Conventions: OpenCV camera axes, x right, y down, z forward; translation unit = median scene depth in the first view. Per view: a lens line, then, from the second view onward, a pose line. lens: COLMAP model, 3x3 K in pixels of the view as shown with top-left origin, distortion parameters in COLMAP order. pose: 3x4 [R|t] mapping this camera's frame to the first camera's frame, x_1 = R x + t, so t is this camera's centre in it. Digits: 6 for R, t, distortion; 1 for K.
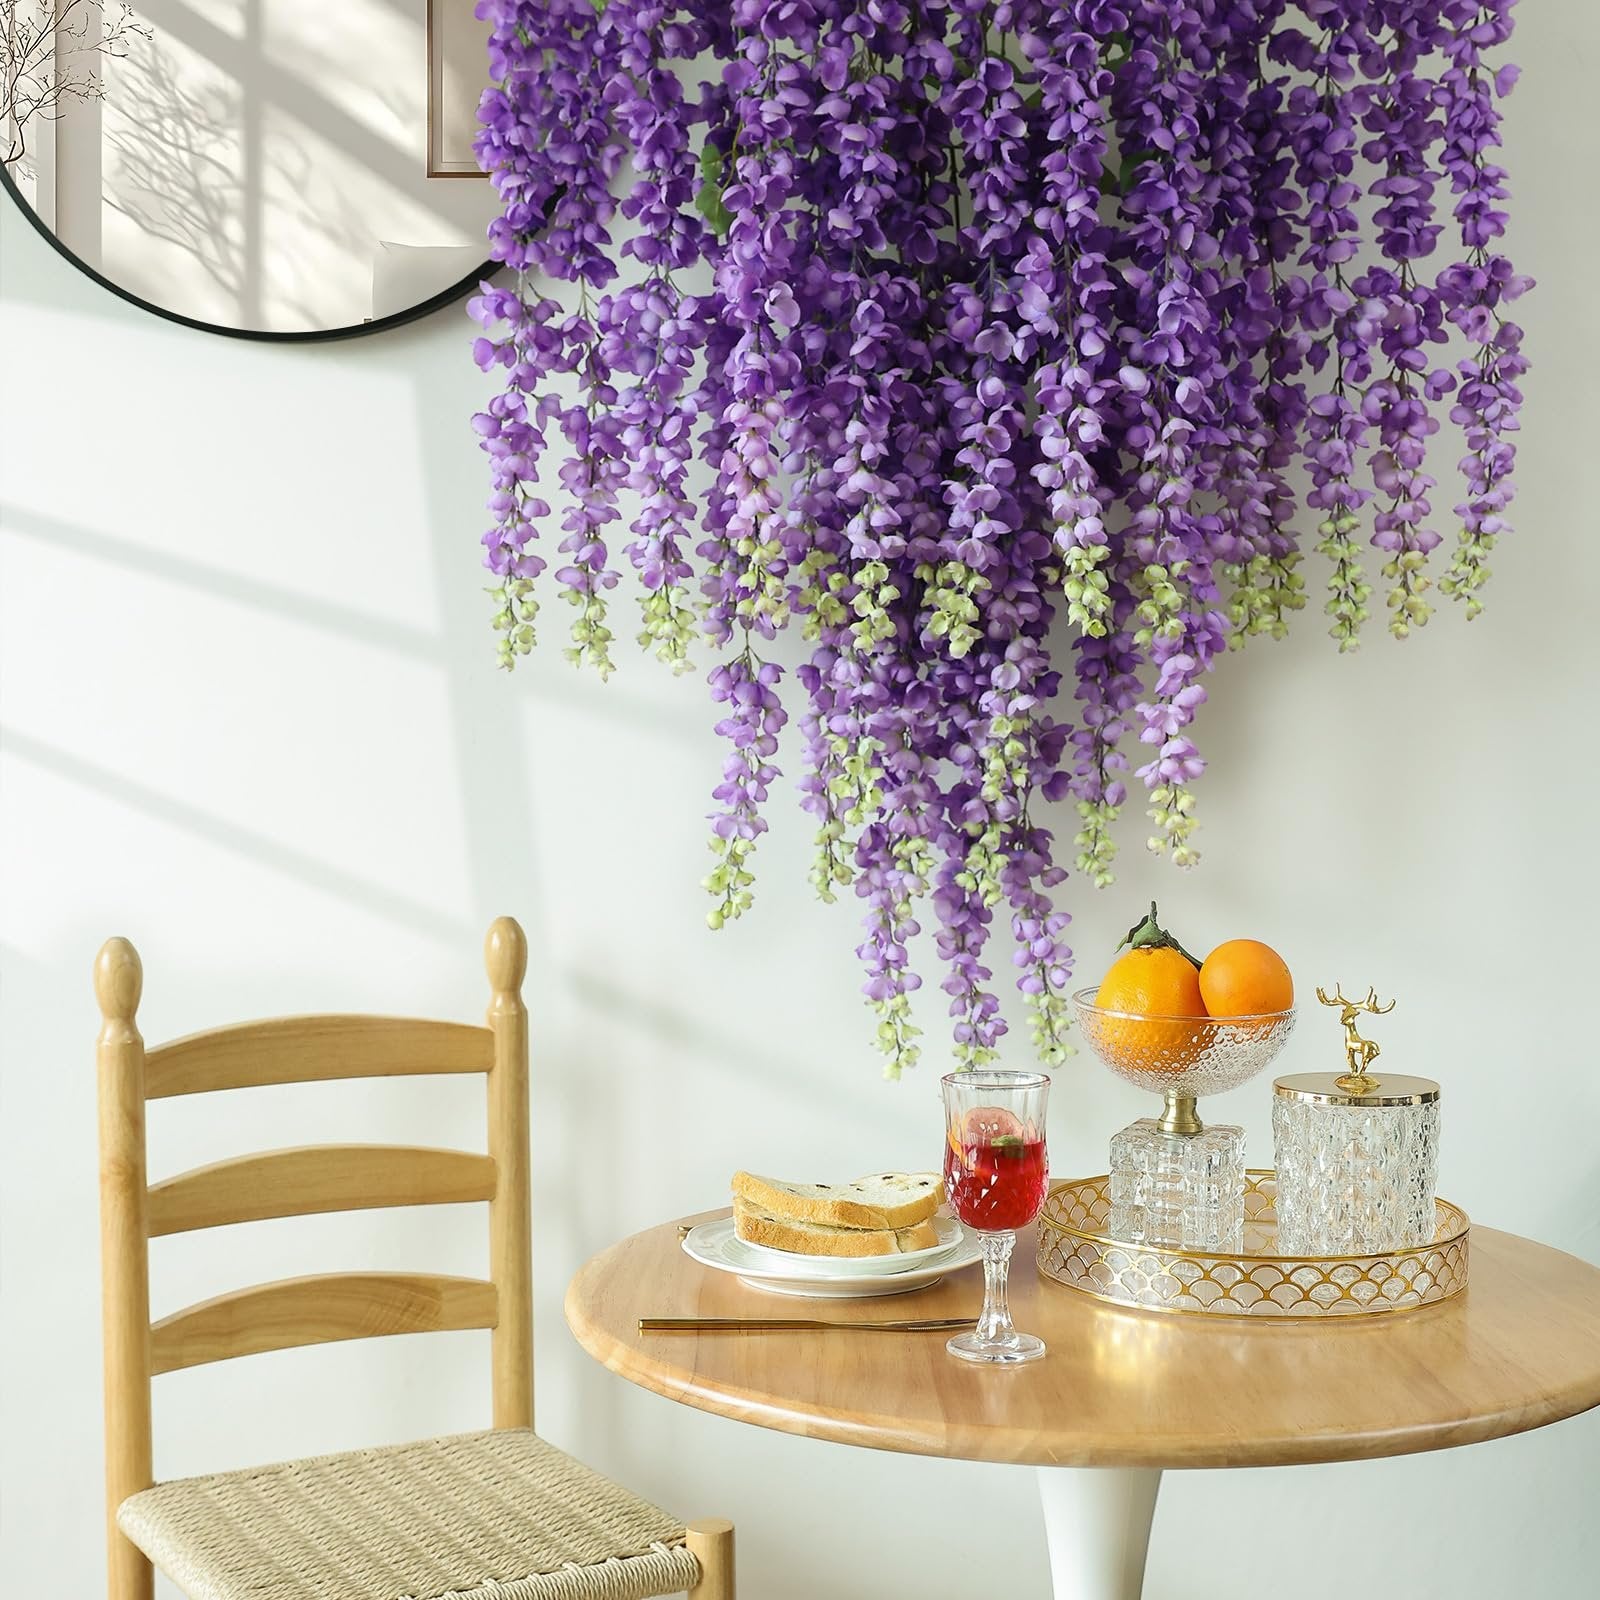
lens RADIAL K [[4405.4, 0, 800.0], [0, 4405.4, 800.0], [0, 0, 1]] dist [0.088859, 0.000000]
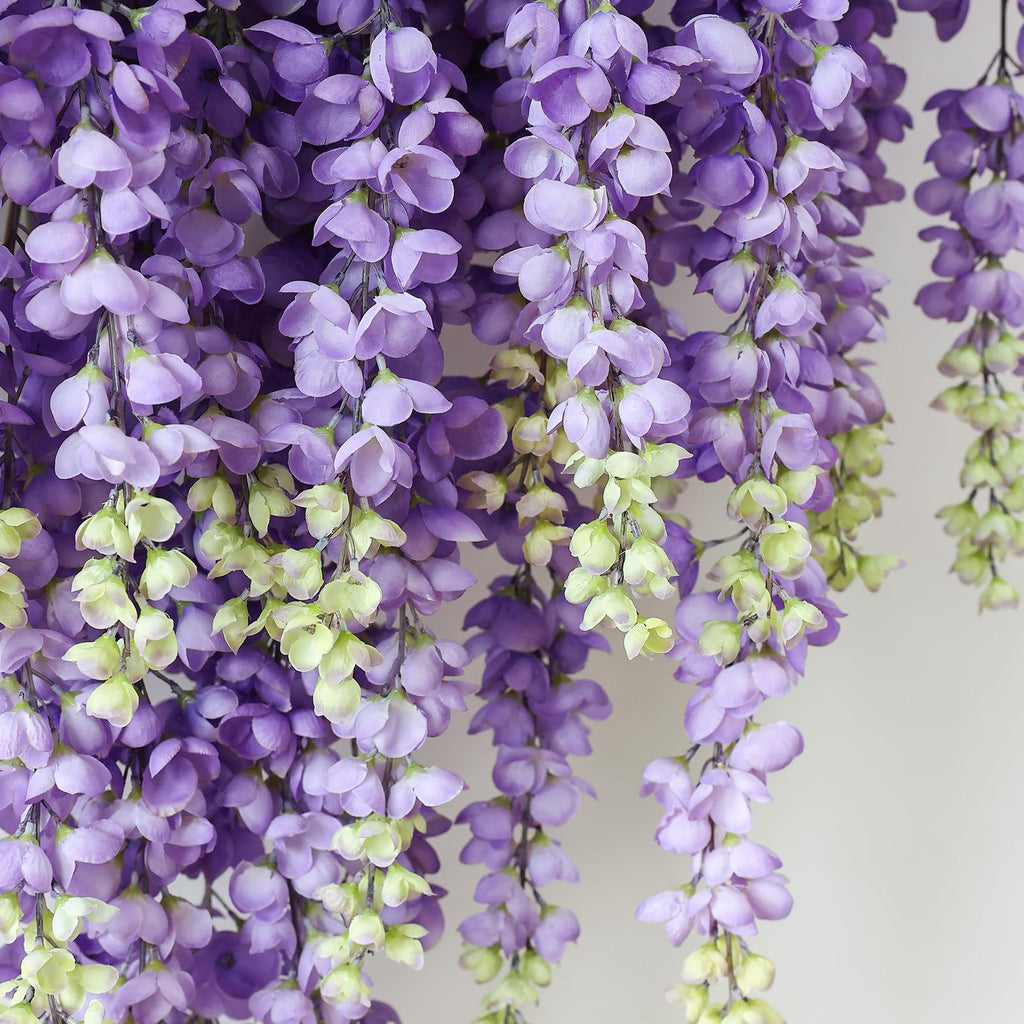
lens RADIAL K [[2819.5, 0, 512.0], [0, 2819.5, 512.1], [0, 0, 1]] dist [0.088859, 0.000000]
pose [[0.883347, -0.043550, 0.466691, -0.071040], [-0.010912, 0.993494, 0.113364, -0.081145], [-0.468592, -0.105232, 0.877125, 0.762117]]
